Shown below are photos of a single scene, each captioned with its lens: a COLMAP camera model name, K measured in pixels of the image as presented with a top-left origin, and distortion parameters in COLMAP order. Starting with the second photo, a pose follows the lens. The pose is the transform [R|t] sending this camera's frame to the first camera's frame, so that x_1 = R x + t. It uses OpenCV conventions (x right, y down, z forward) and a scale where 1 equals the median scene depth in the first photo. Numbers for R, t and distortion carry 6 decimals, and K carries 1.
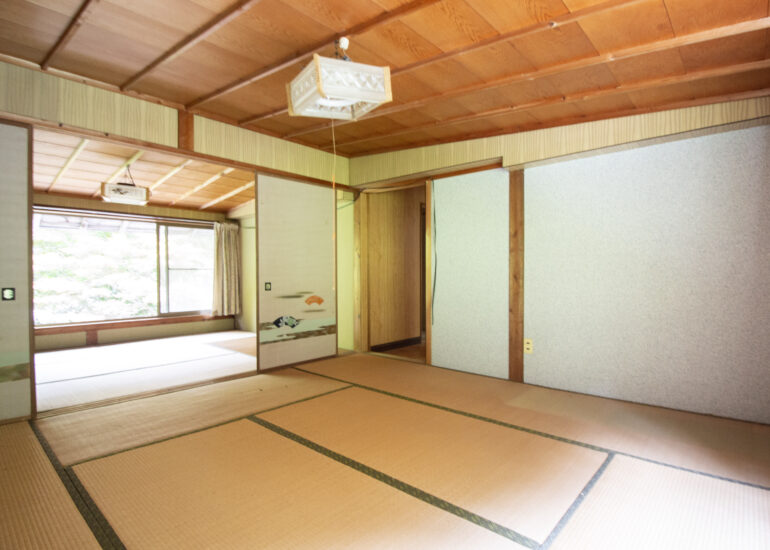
lens RADIAL K [[408.4, 0, 381.8], [0, 408.4, 272.9], [0, 0, 1]] dist [-0.005230, -0.001035]
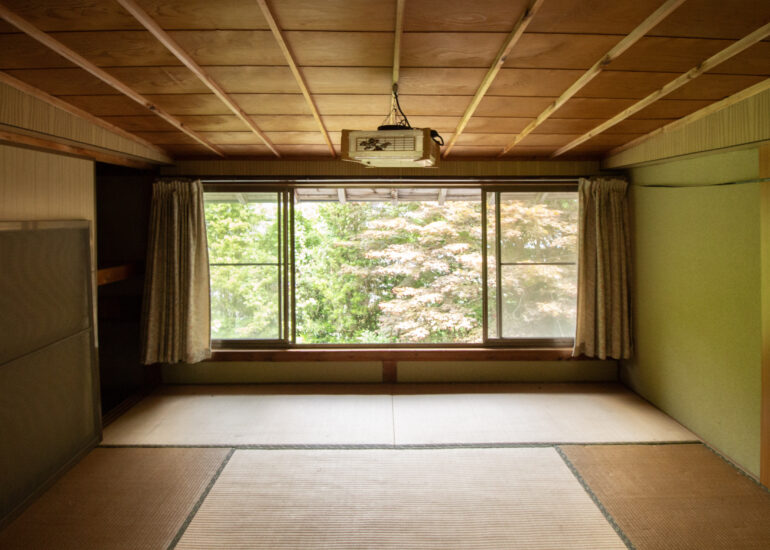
lens RADIAL K [[417.0, 0, 385.4], [0, 417.0, 215.5], [0, 0, 1]] dist [-0.003026, -0.000606]
pose [[0.684451, 0.000831, -0.729059, -0.191059], [0.001487, 0.999996, 0.002536, -0.079962], [0.729058, -0.002820, 0.684447, 0.452691]]
